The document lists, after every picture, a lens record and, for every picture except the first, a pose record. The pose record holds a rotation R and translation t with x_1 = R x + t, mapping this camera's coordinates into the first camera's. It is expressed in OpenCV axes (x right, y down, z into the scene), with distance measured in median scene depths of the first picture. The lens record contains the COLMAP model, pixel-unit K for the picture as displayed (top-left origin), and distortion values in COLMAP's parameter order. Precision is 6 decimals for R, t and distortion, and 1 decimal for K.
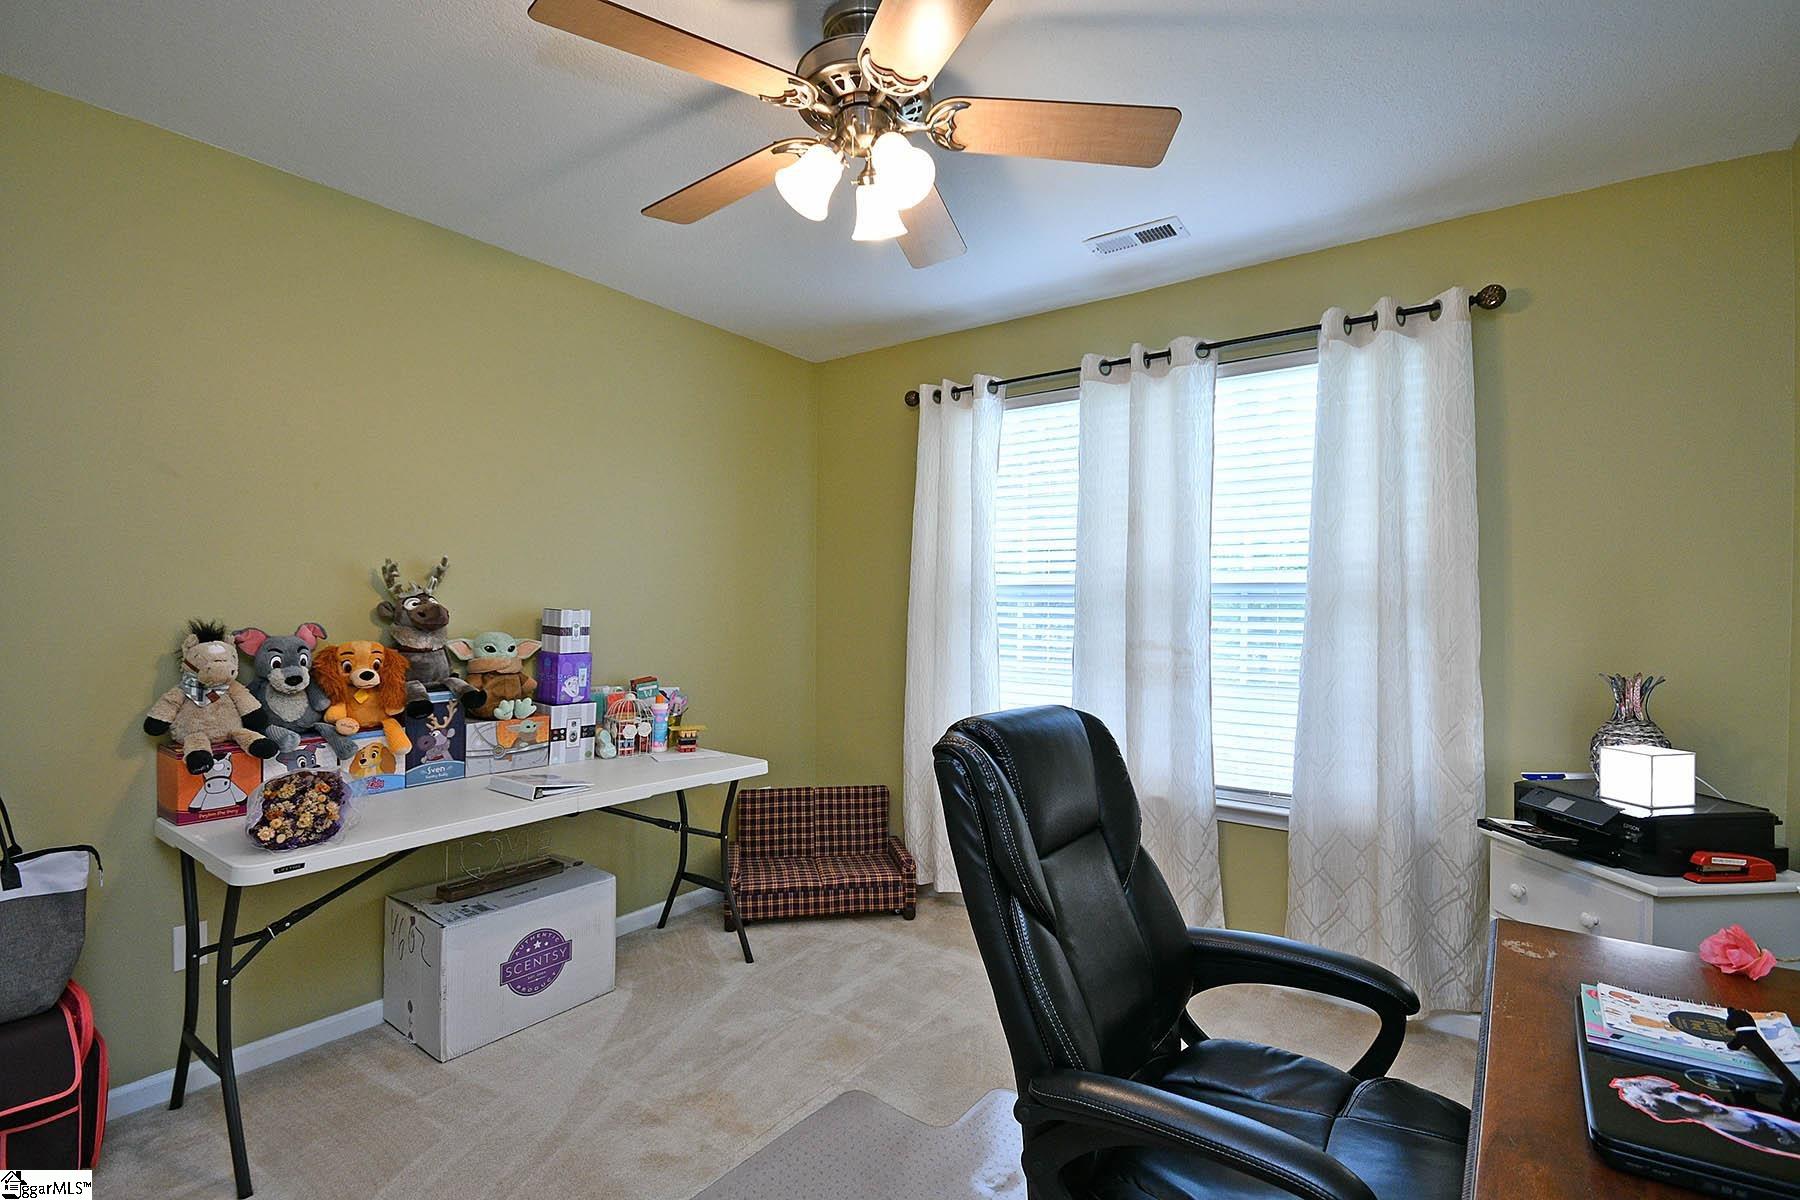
lens RADIAL K [[857.8, 0, 901.3], [0, 857.8, 605.7], [0, 0, 1]] dist [0.002840, -0.000803]
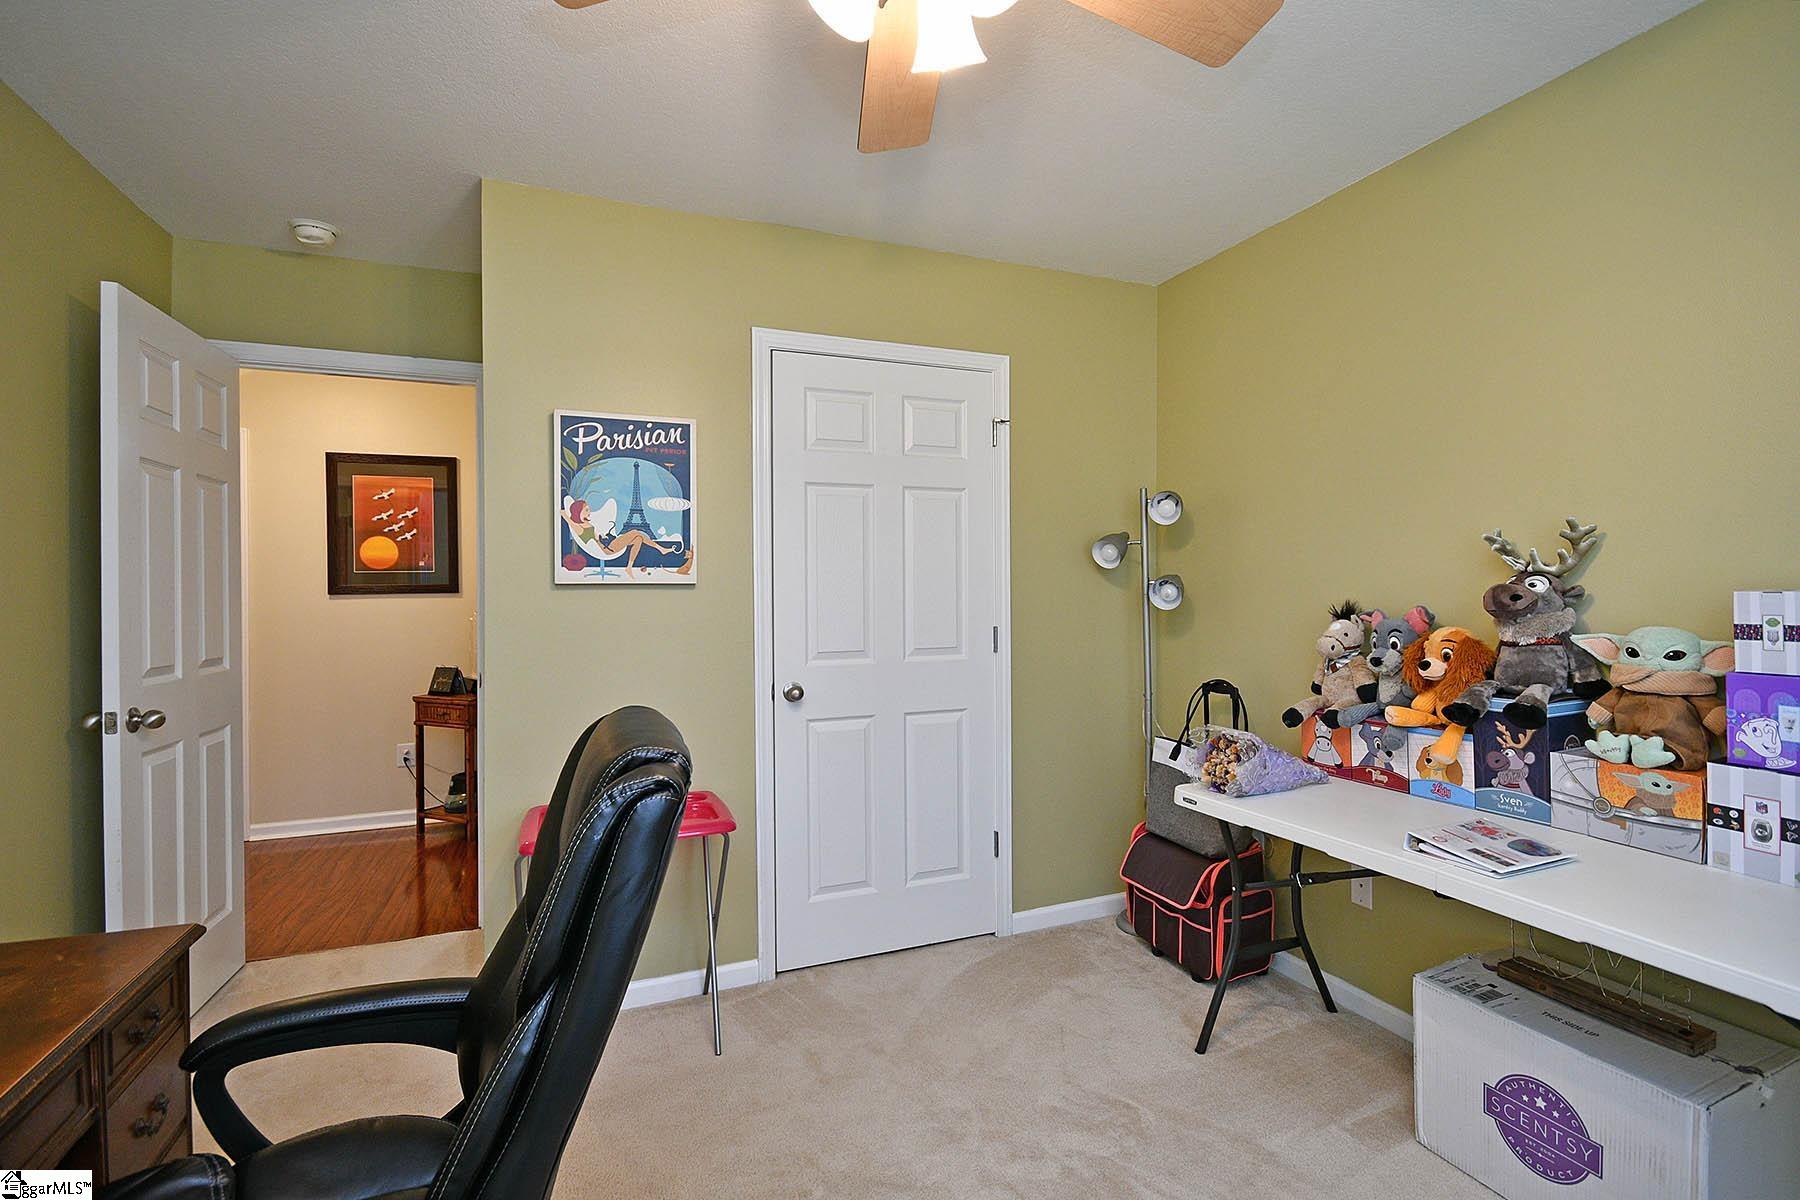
lens RADIAL K [[857.8, 0, 906.3], [0, 857.8, 592.5], [0, 0, 1]] dist [0.002840, -0.000803]
pose [[-0.532249, 0.000217, -0.846588, 0.374693], [0.002212, 0.999997, -0.001135, 0.005187], [0.846585, -0.002477, -0.532248, 0.907038]]
